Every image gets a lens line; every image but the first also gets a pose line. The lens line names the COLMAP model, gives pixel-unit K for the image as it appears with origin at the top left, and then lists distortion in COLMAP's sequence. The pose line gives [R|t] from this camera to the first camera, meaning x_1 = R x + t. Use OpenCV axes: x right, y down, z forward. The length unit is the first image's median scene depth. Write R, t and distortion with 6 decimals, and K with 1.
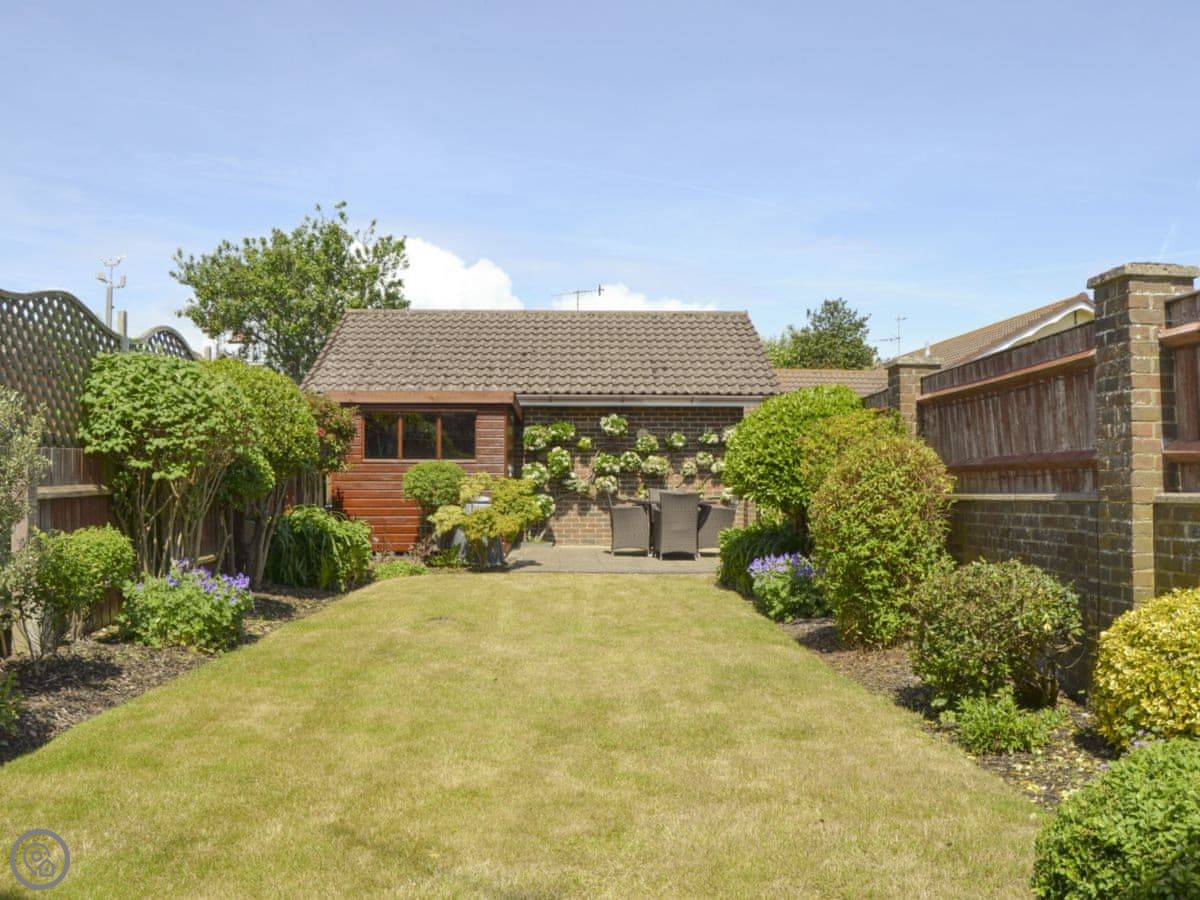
lens RADIAL K [[1097.6, 0, 600.0], [0, 1097.6, 450.0], [0, 0, 1]] dist [-0.013839, 0.000129]
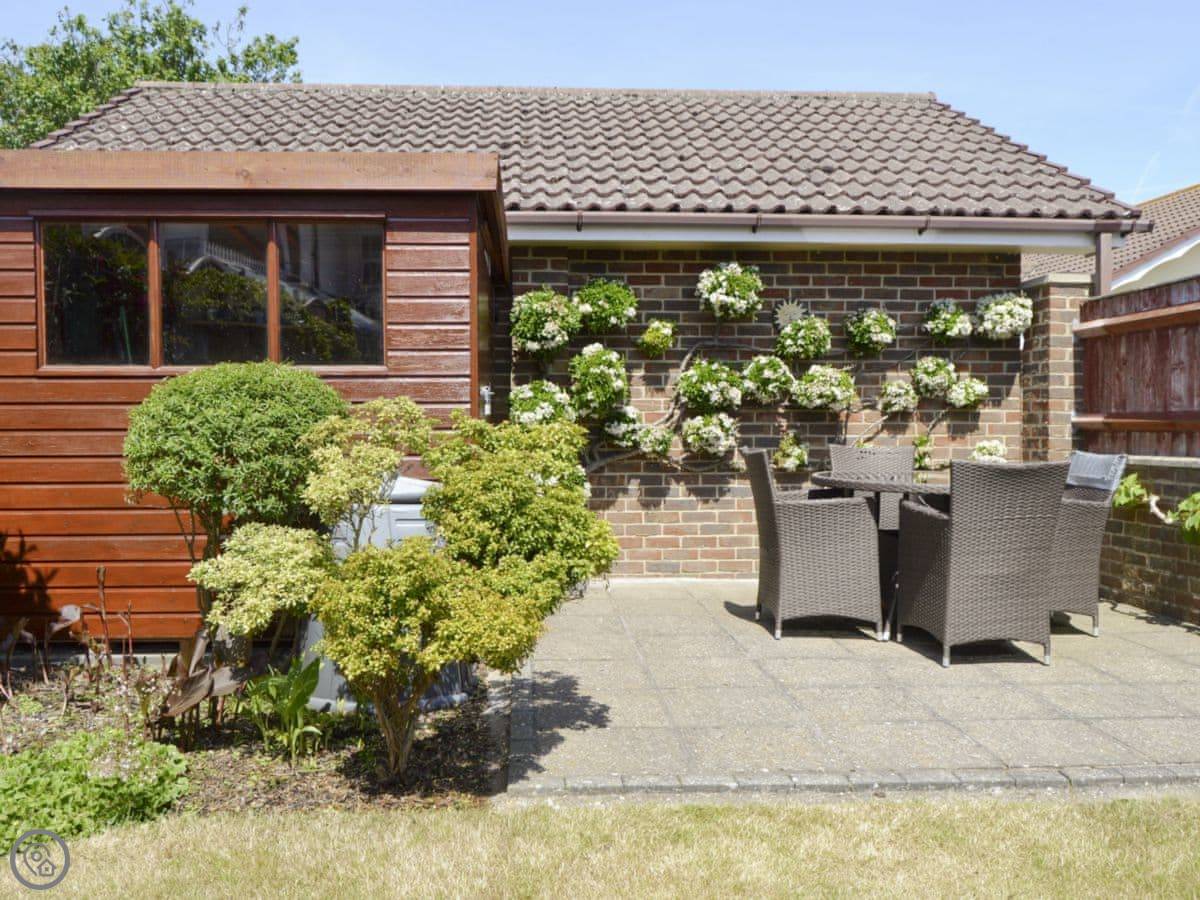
lens RADIAL K [[1097.6, 0, 600.0], [0, 1097.6, 450.0], [0, 0, 1]] dist [-0.013839, 0.000129]
pose [[0.998869, -0.004884, 0.047296, -0.056185], [0.002338, 0.998553, 0.053721, 0.014841], [-0.047490, -0.053550, 0.997435, 0.585460]]
